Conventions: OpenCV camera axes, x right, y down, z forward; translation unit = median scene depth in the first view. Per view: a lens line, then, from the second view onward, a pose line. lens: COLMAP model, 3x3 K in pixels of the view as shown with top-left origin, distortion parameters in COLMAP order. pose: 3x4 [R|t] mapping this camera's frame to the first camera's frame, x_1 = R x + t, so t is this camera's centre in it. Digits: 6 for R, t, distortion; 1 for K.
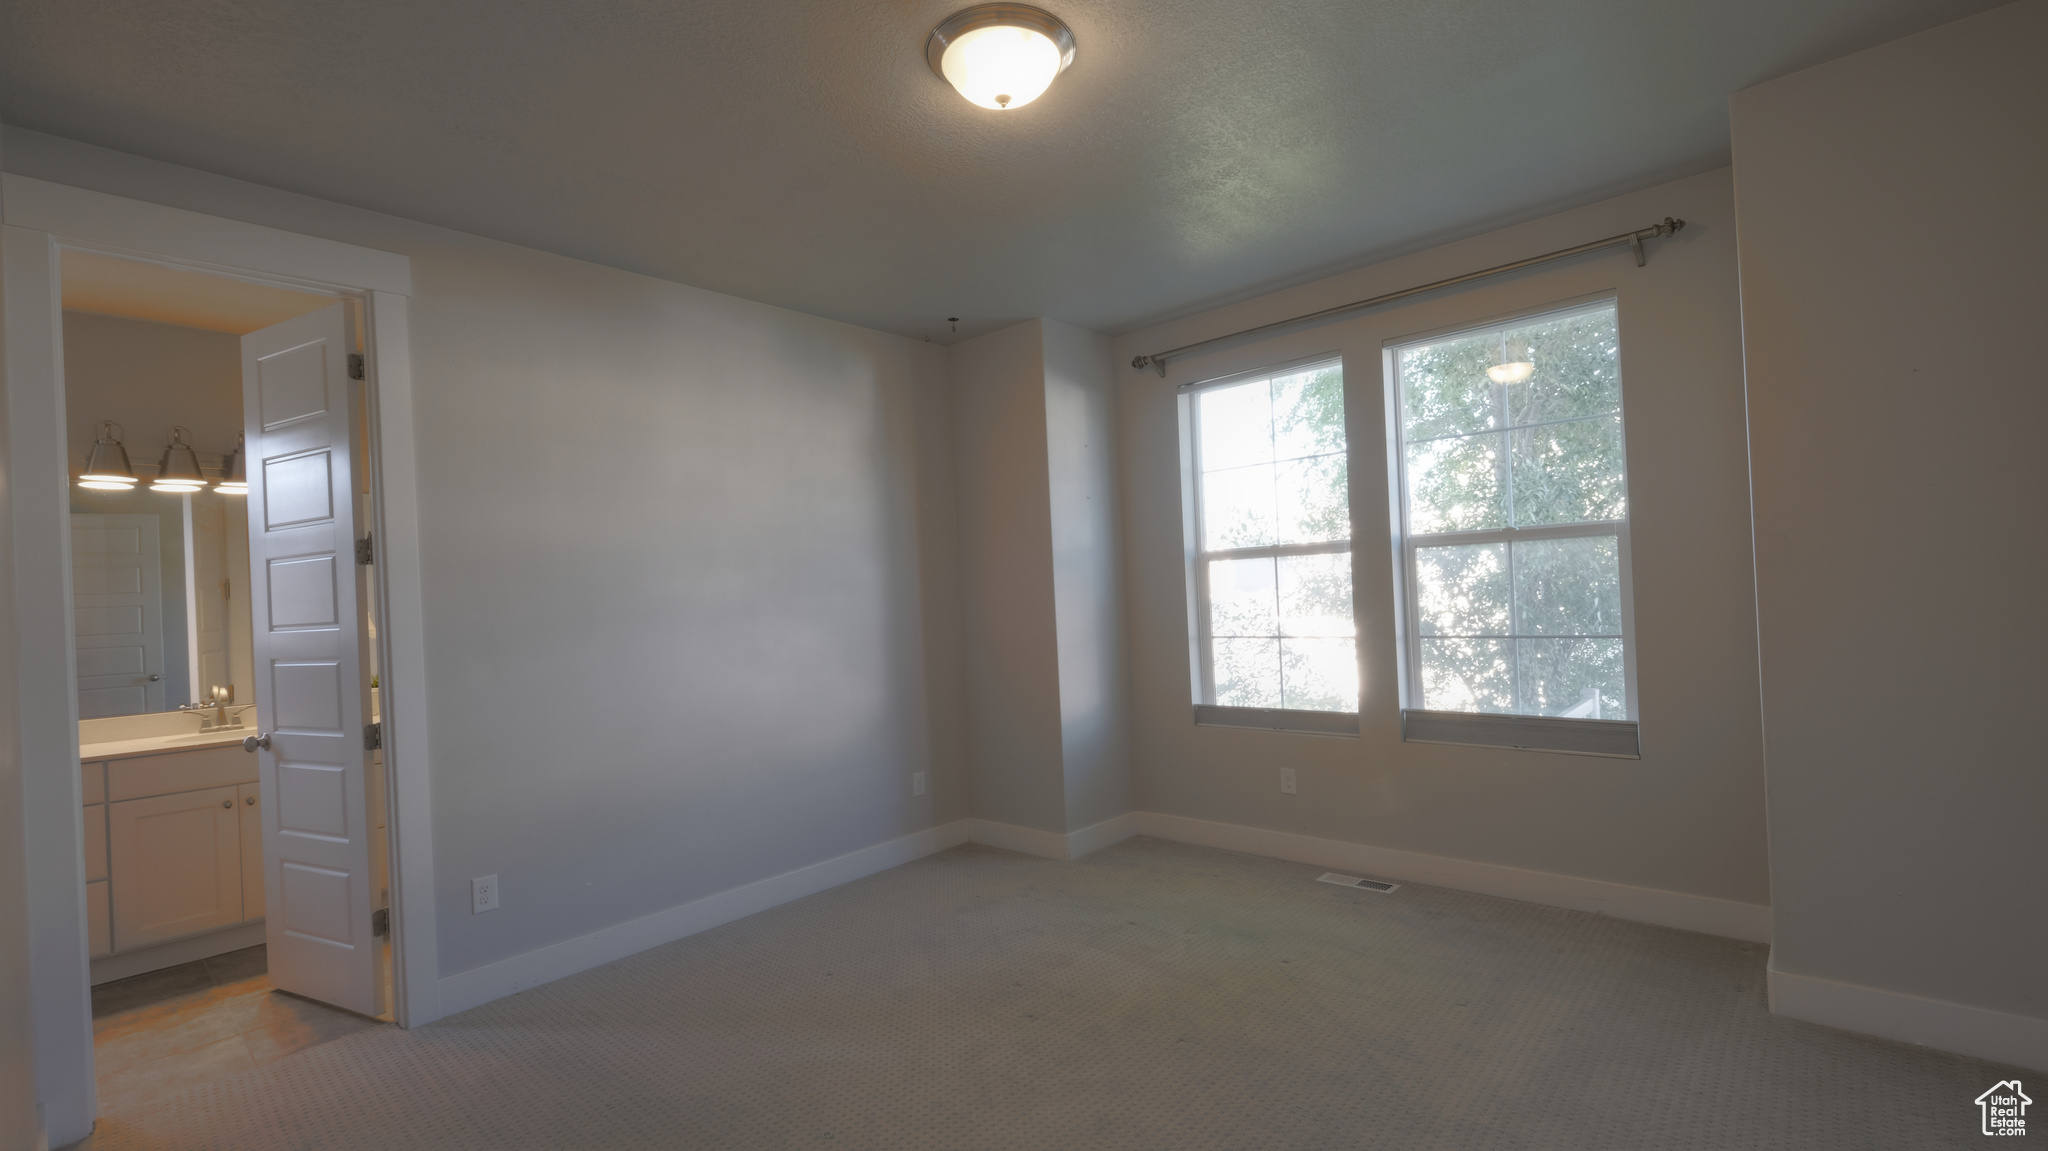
lens RADIAL K [[883.4, 0, 1024.0], [0, 883.4, 575.5], [0, 0, 1]] dist [-0.025117, -0.000273]
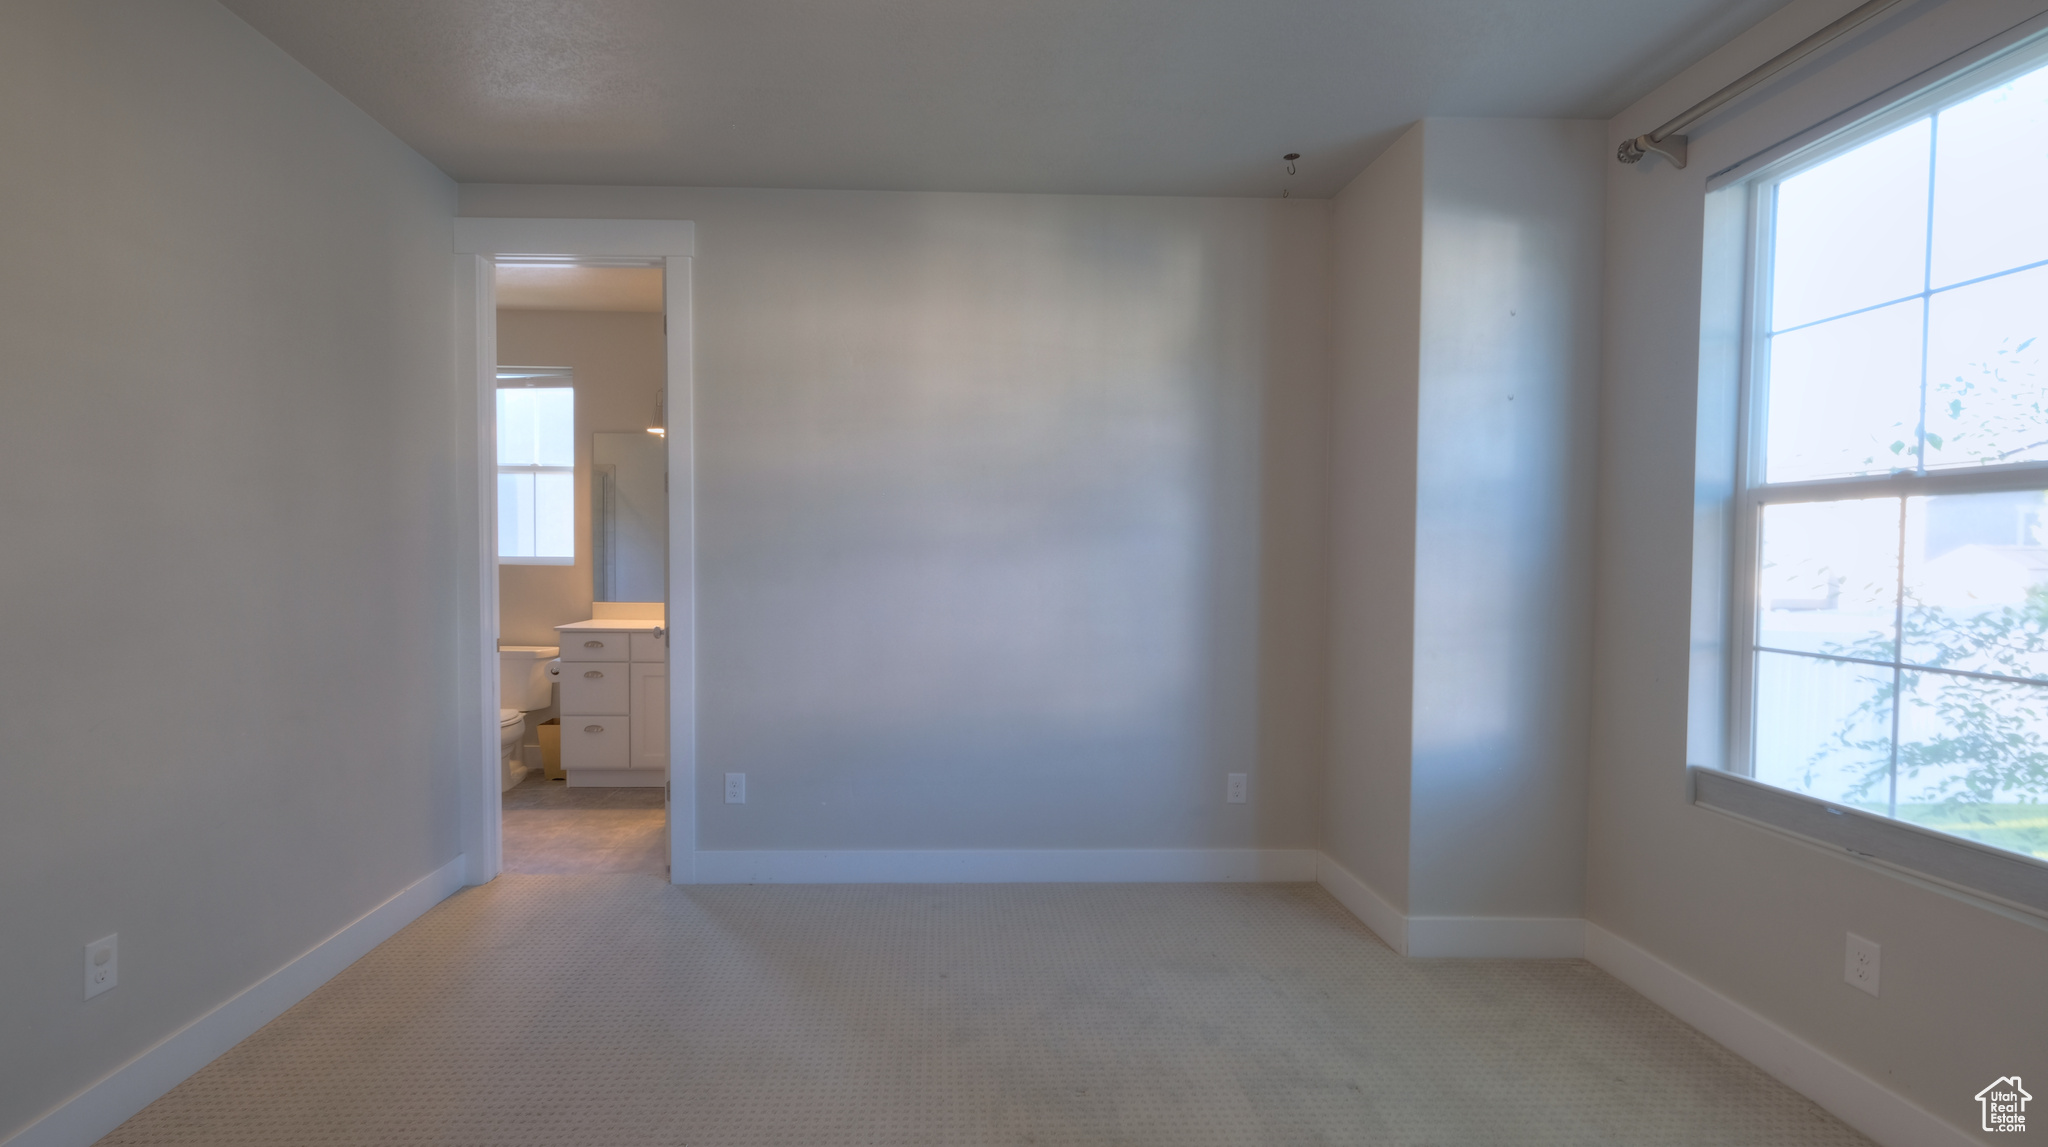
lens RADIAL K [[883.4, 0, 1024.0], [0, 883.4, 573.5], [0, 0, 1]] dist [-0.025117, -0.000273]
pose [[0.689008, 0.068844, -0.721476, 0.303892], [-0.026364, 0.997200, 0.069977, 0.000311], [0.724274, -0.029194, 0.688894, 0.348057]]
